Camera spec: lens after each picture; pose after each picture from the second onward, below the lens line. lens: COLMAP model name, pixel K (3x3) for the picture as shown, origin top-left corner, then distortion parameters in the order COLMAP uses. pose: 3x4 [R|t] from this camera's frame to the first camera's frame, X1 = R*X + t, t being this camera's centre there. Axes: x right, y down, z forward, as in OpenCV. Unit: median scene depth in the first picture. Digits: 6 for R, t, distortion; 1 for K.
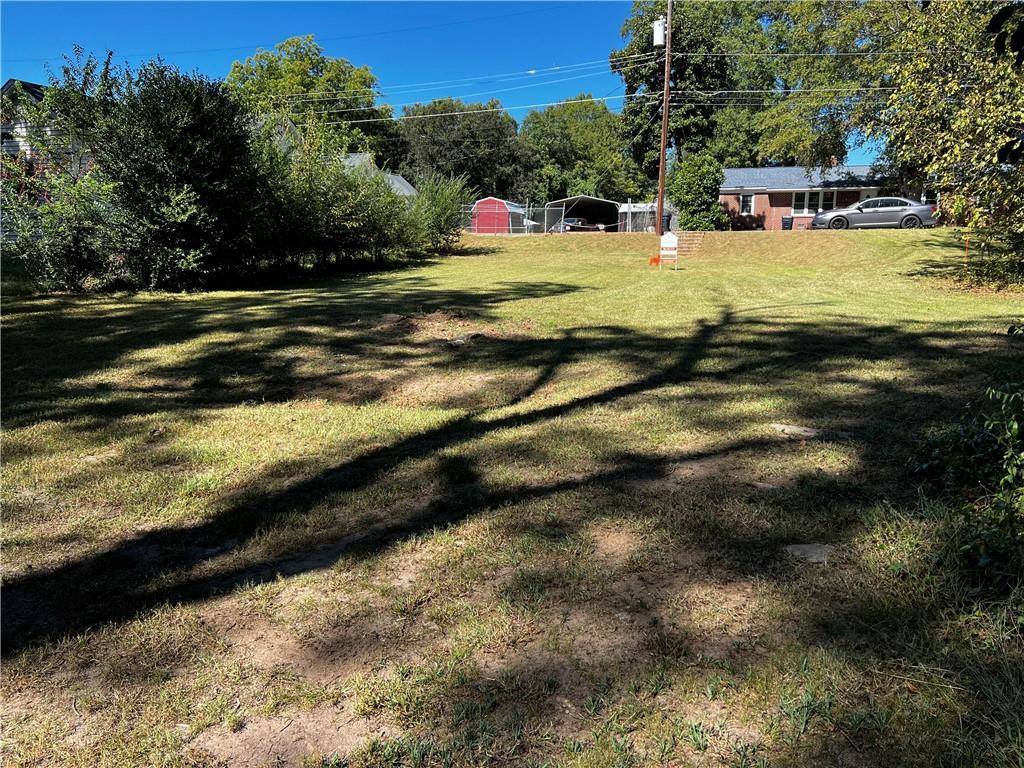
lens RADIAL K [[784.3, 0, 515.6], [0, 784.3, 379.4], [0, 0, 1]] dist [0.048313, -0.059798]
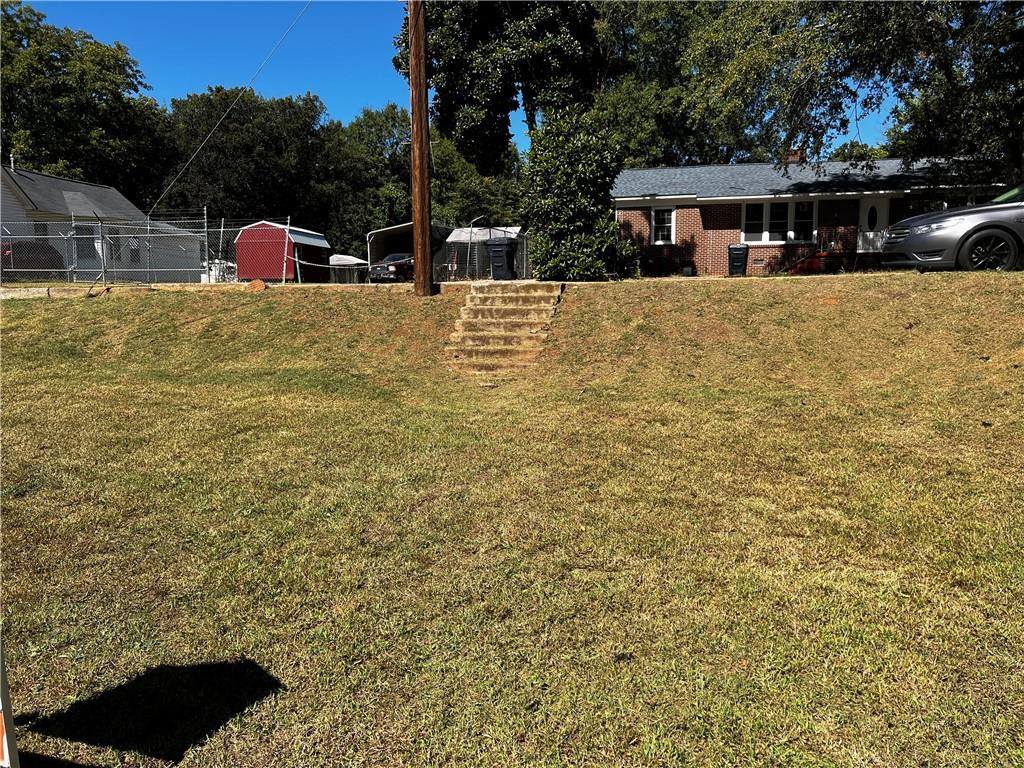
lens RADIAL K [[784.3, 0, 518.1], [0, 784.3, 392.0], [0, 0, 1]] dist [0.048313, -0.059798]
pose [[0.993190, -0.029780, 0.112633, 0.123646], [0.033537, 0.998938, -0.031604, -0.089136], [-0.111572, 0.035166, 0.993134, 0.459259]]
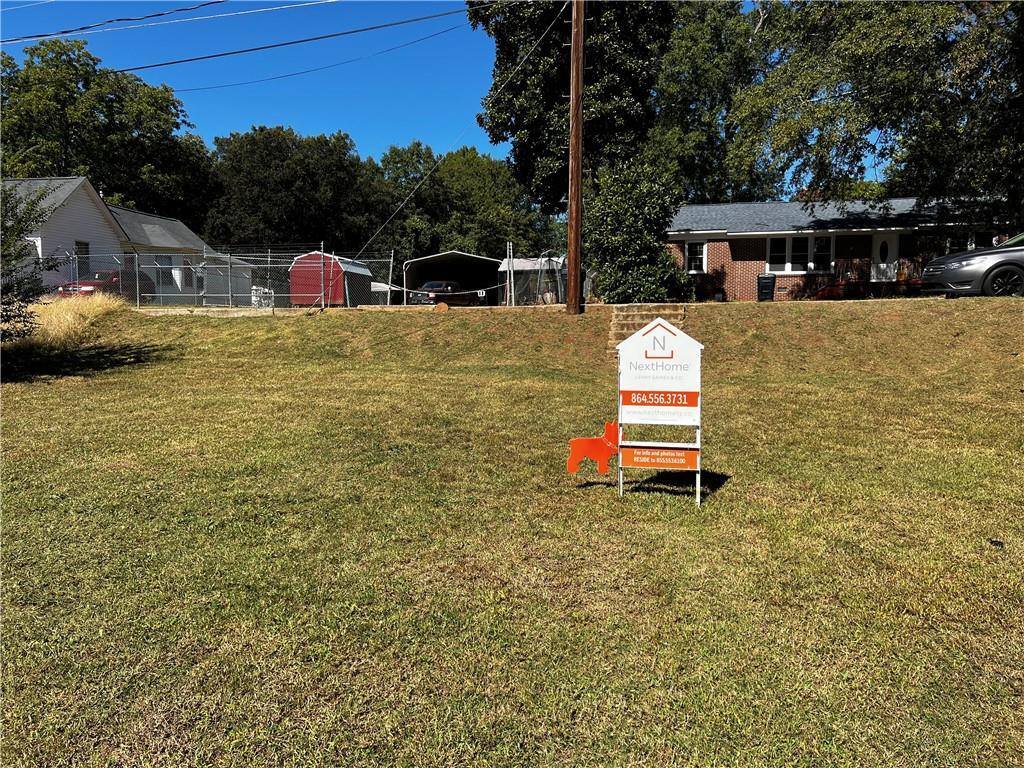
lens RADIAL K [[784.3, 0, 504.7], [0, 784.3, 389.7], [0, 0, 1]] dist [0.048313, -0.059798]
pose [[0.993303, -0.022582, 0.113311, 0.065736], [0.030437, 0.997216, -0.068078, -0.077555], [-0.111458, 0.071071, 0.991224, 0.399396]]
